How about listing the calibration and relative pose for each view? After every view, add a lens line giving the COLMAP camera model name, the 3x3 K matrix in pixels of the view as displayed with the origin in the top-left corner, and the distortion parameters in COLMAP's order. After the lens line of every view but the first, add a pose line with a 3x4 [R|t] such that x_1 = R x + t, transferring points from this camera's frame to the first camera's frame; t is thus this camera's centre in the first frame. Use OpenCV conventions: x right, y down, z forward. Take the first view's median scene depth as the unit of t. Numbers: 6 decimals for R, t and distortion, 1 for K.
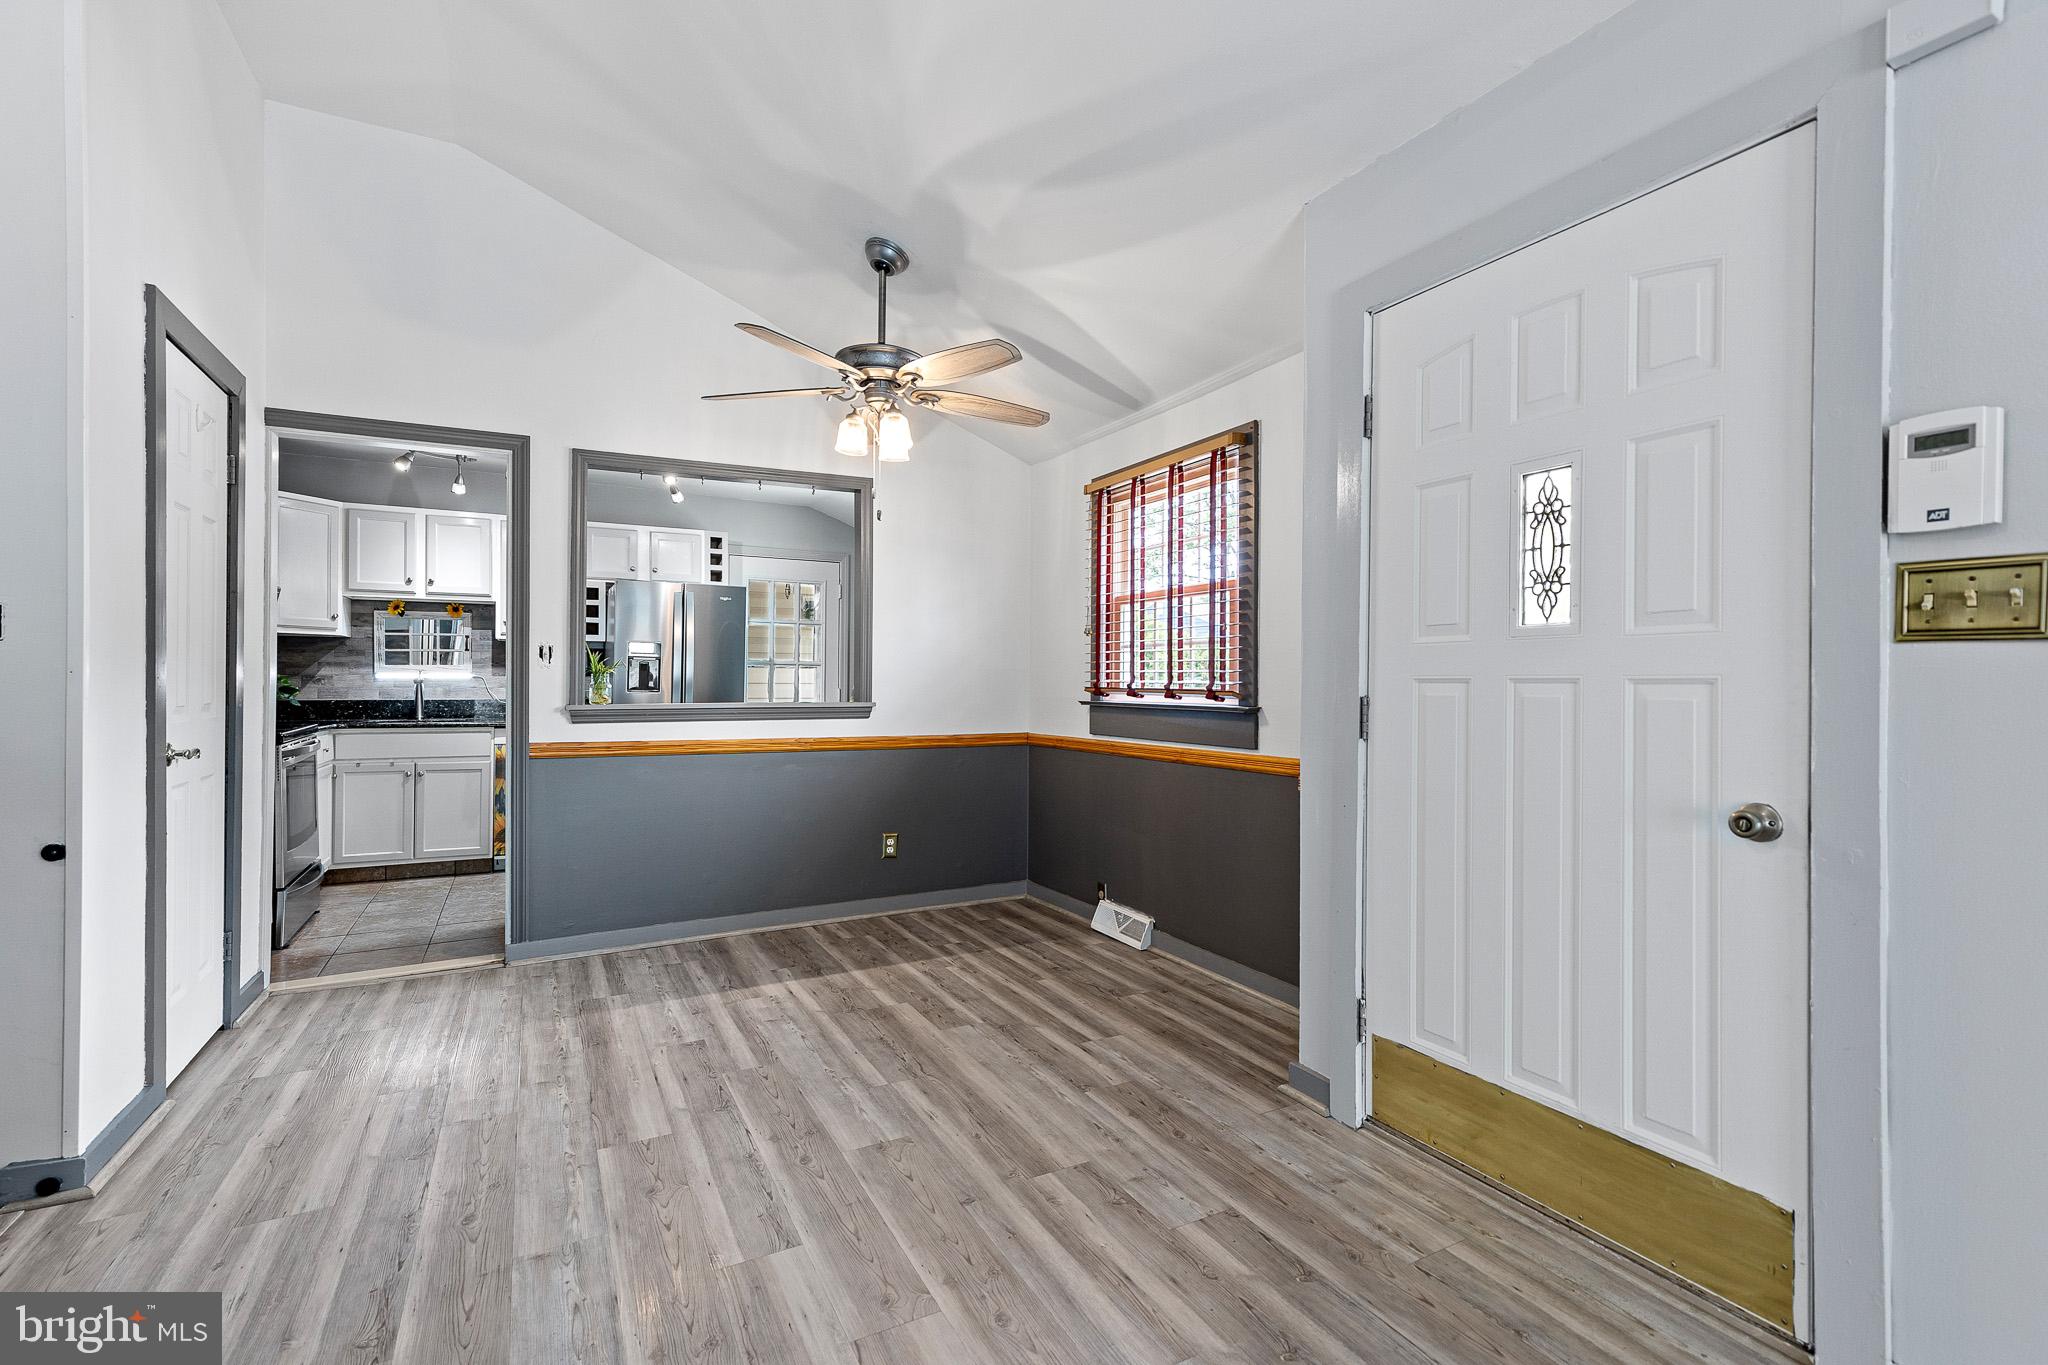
lens RADIAL K [[939.5, 0, 1029.4], [0, 939.5, 687.4], [0, 0, 1]] dist [0.001400, 0.000131]
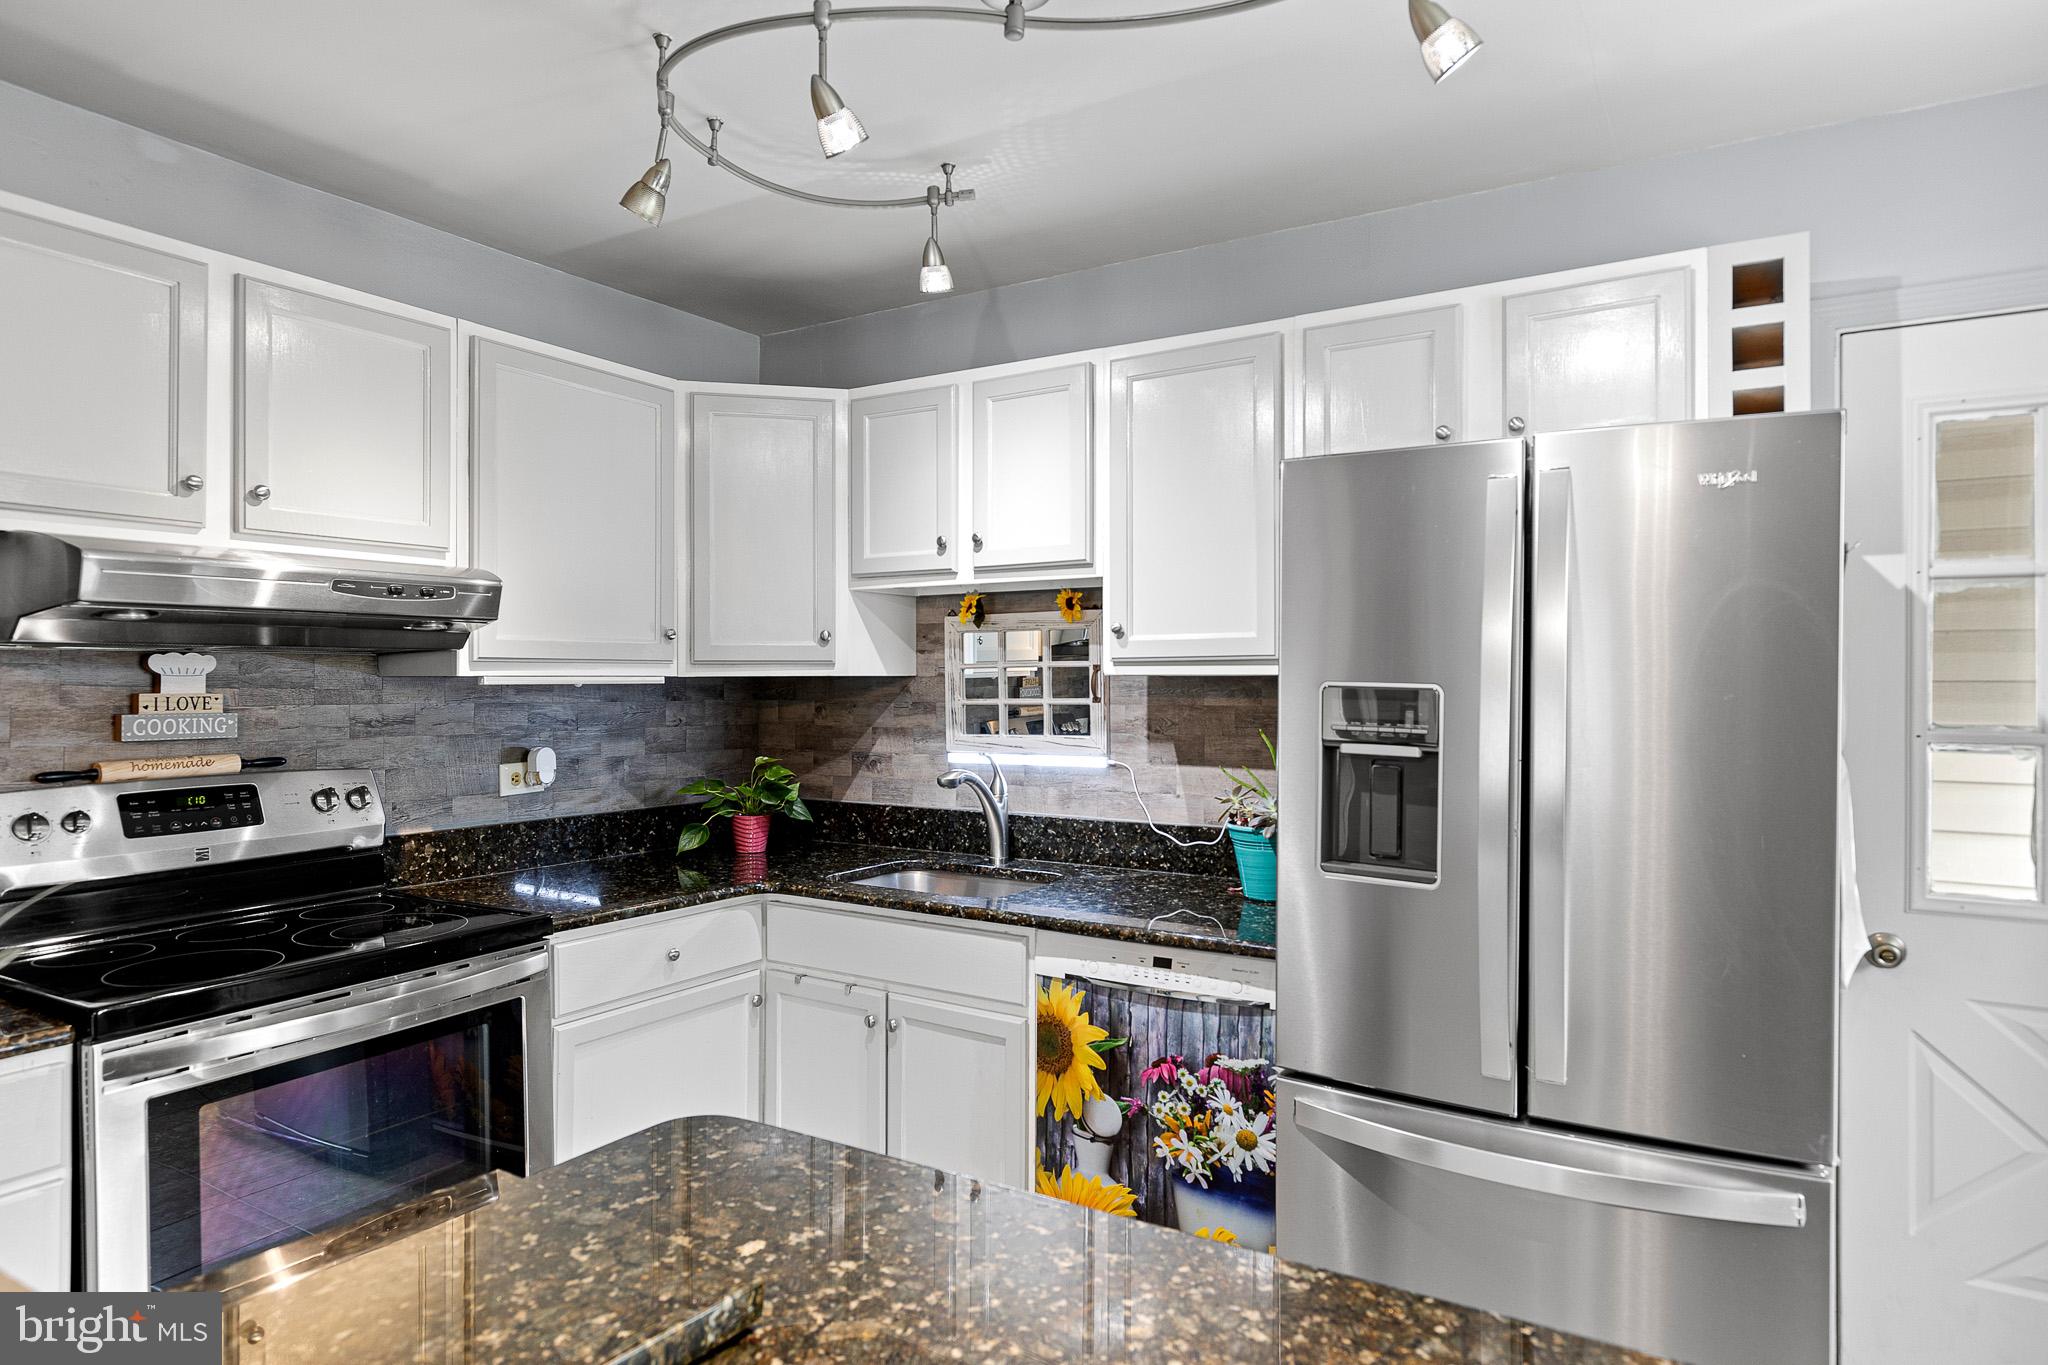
lens RADIAL K [[1166.2, 0, 1027.9], [0, 1166.2, 690.7], [0, 0, 1]] dist [-0.018881, -0.000916]
pose [[0.519997, 0.002365, -0.854165, -0.183115], [0.001286, 0.999993, 0.003552, -0.047296], [0.854167, -0.002945, 0.519990, 0.734868]]
